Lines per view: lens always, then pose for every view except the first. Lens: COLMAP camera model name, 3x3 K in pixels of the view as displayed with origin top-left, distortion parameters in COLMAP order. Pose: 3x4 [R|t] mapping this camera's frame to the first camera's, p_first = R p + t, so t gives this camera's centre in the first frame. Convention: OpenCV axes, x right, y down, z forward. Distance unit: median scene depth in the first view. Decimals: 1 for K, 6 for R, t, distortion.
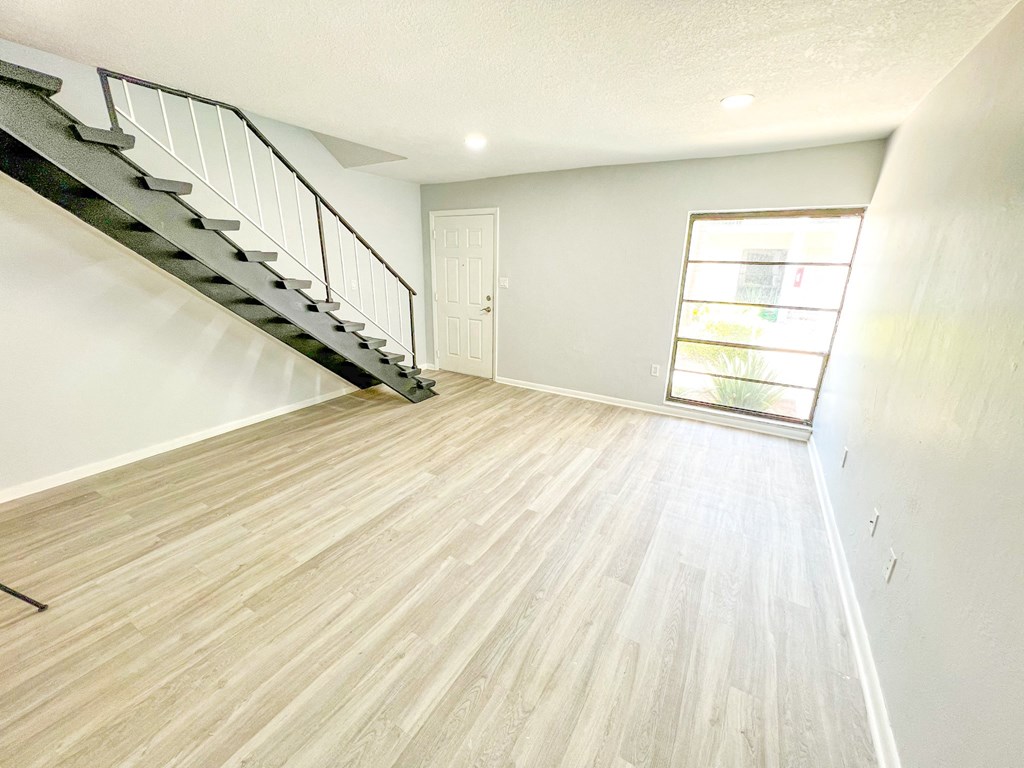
lens RADIAL K [[409.0, 0, 511.3], [0, 409.0, 384.9], [0, 0, 1]] dist [-0.002793, 0.000873]
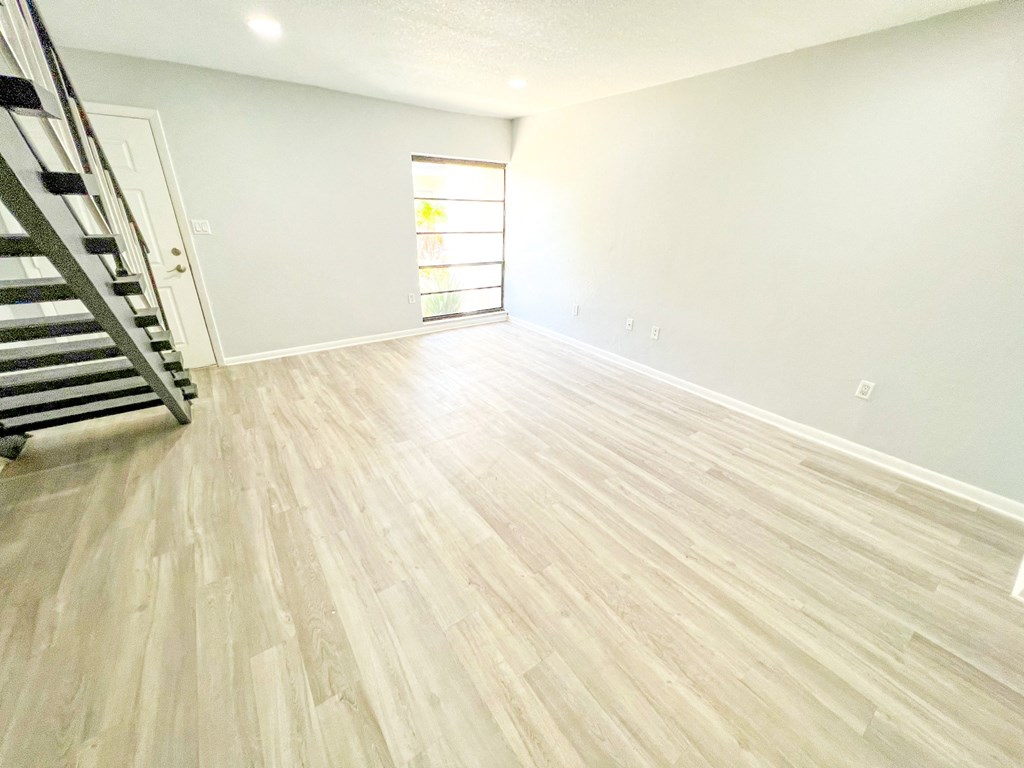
lens RADIAL K [[409.0, 0, 514.8], [0, 409.0, 383.5], [0, 0, 1]] dist [-0.002793, 0.000873]
pose [[0.392130, -0.374265, 0.840333, -0.827687], [0.255325, 0.921884, 0.291442, -0.106817], [-0.883767, 0.100275, 0.457058, 0.351701]]
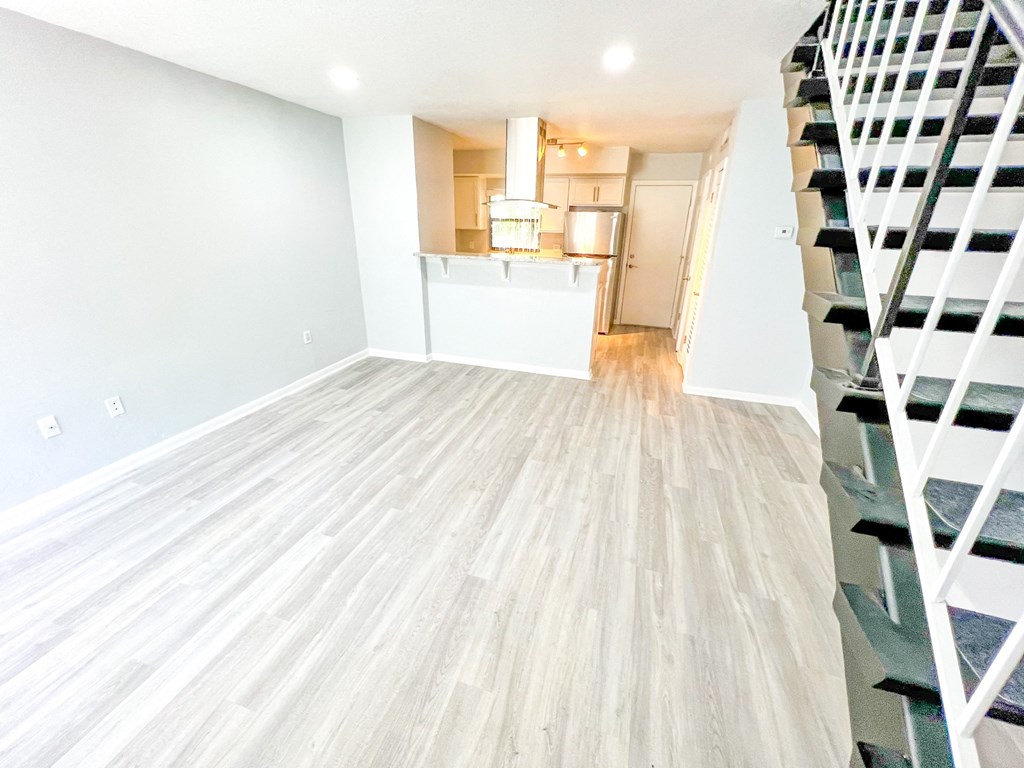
lens RADIAL K [[409.0, 0, 507.3], [0, 409.0, 379.6], [0, 0, 1]] dist [-0.002793, 0.000873]
pose [[-0.974107, 0.047026, -0.221144, -0.116132], [-0.101641, 0.782626, 0.614138, -0.415050], [0.201954, 0.620713, -0.757582, 1.312094]]
